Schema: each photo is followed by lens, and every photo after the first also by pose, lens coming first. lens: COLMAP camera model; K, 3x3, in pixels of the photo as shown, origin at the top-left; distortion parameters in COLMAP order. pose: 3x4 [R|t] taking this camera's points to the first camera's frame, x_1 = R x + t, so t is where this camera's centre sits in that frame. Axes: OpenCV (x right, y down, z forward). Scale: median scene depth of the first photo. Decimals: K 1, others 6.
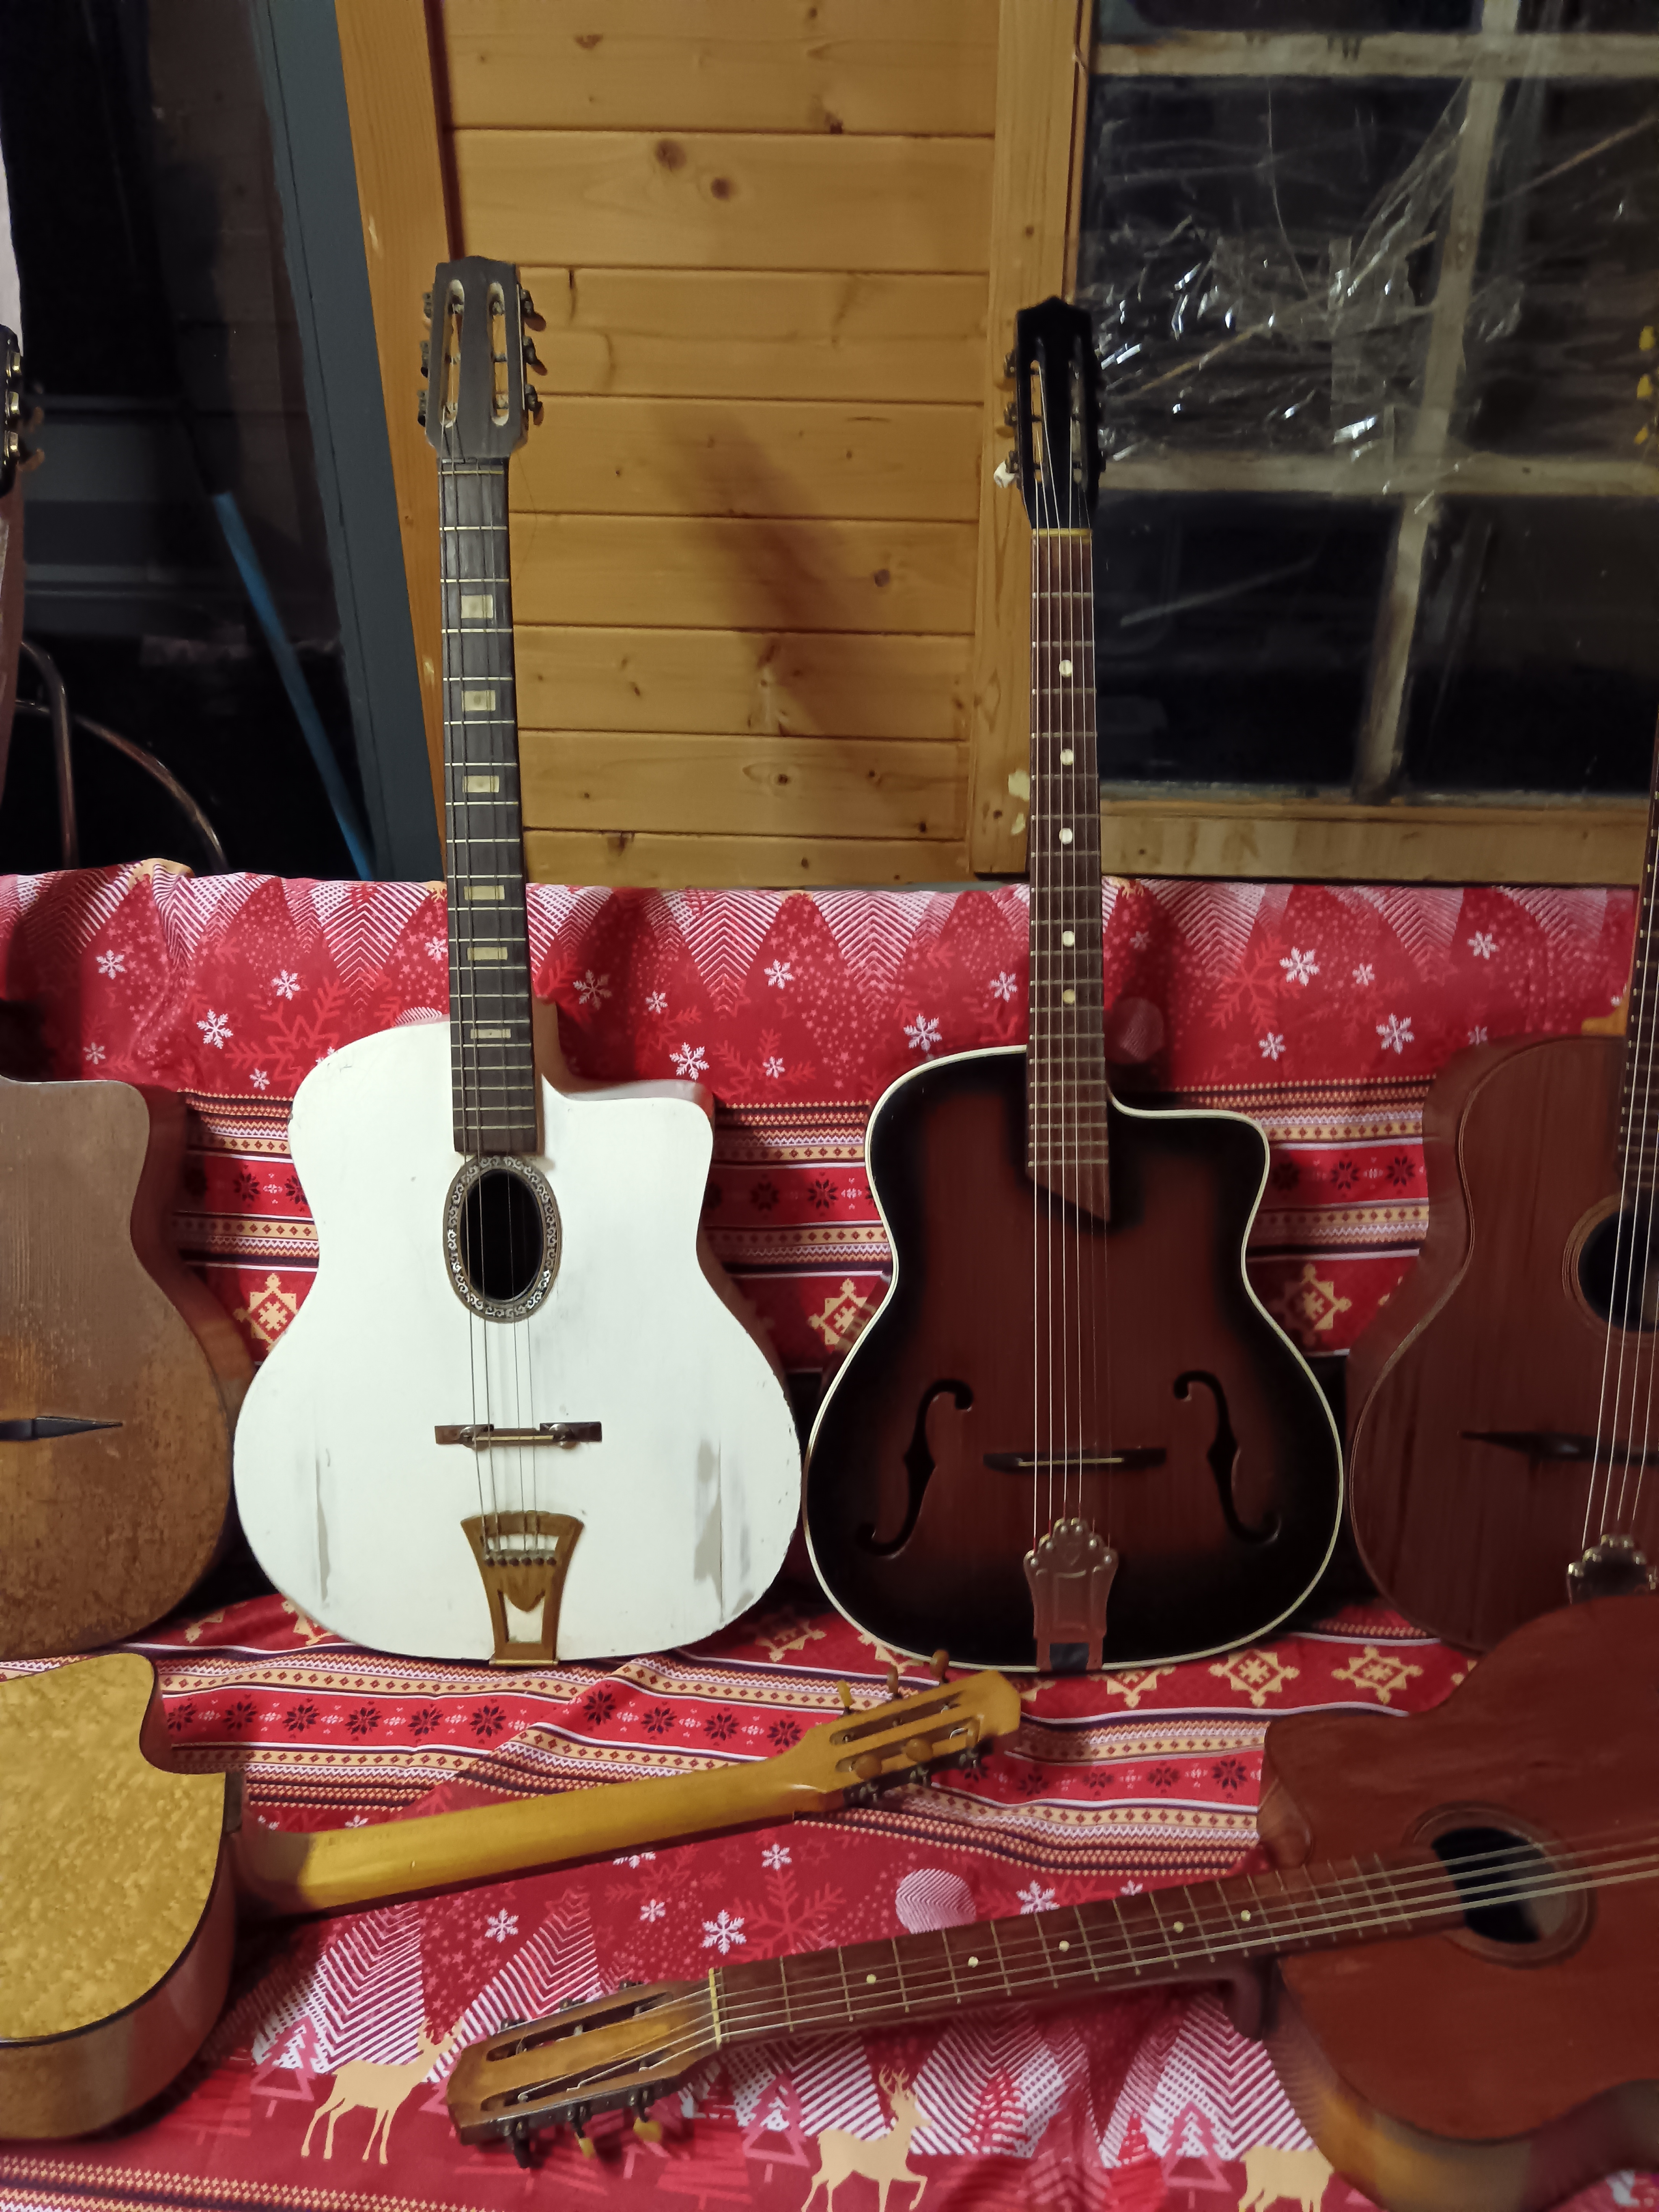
lens RADIAL K [[1718.4, 0, 829.1], [0, 1718.4, 1106.5], [0, 0, 1]] dist [-0.004604, -0.007883]
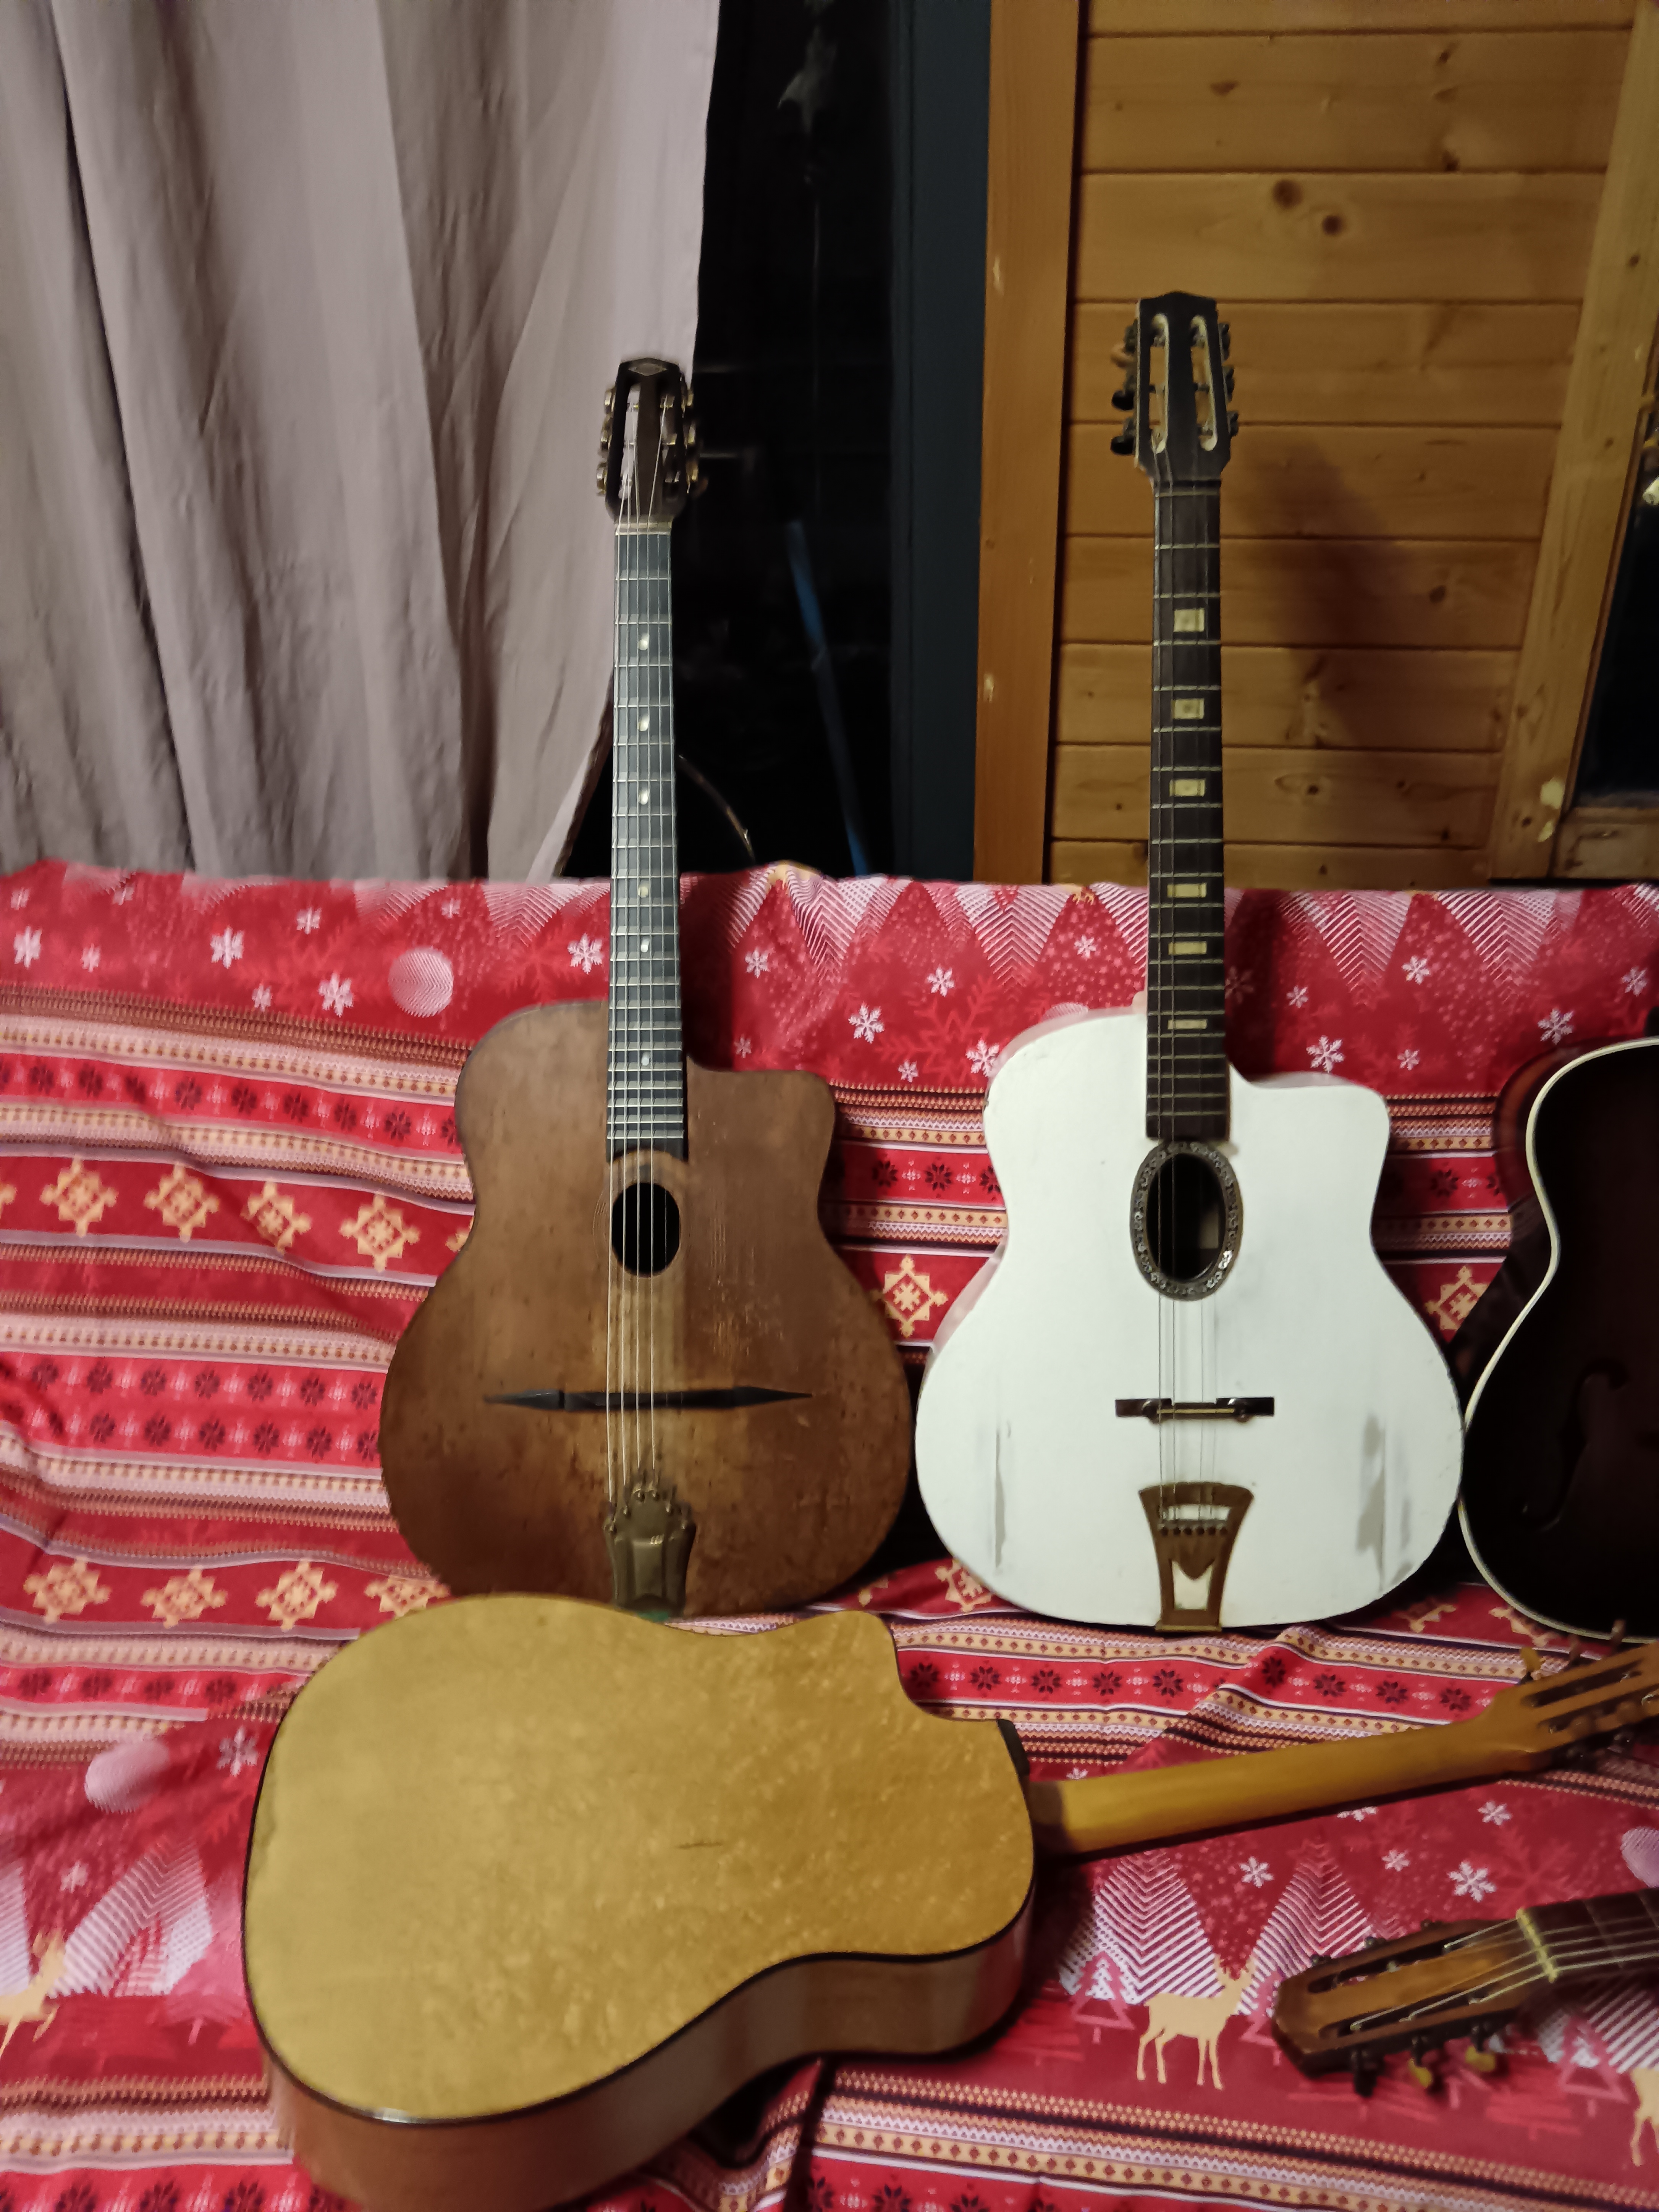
lens RADIAL K [[1718.4, 0, 828.0], [0, 1718.4, 1106.5], [0, 0, 1]] dist [-0.004604, -0.007883]
pose [[0.999055, 0.003210, -0.043352, -0.344175], [-0.004014, 0.999821, -0.018481, 0.026440], [0.043285, 0.018637, 0.998889, -0.054920]]
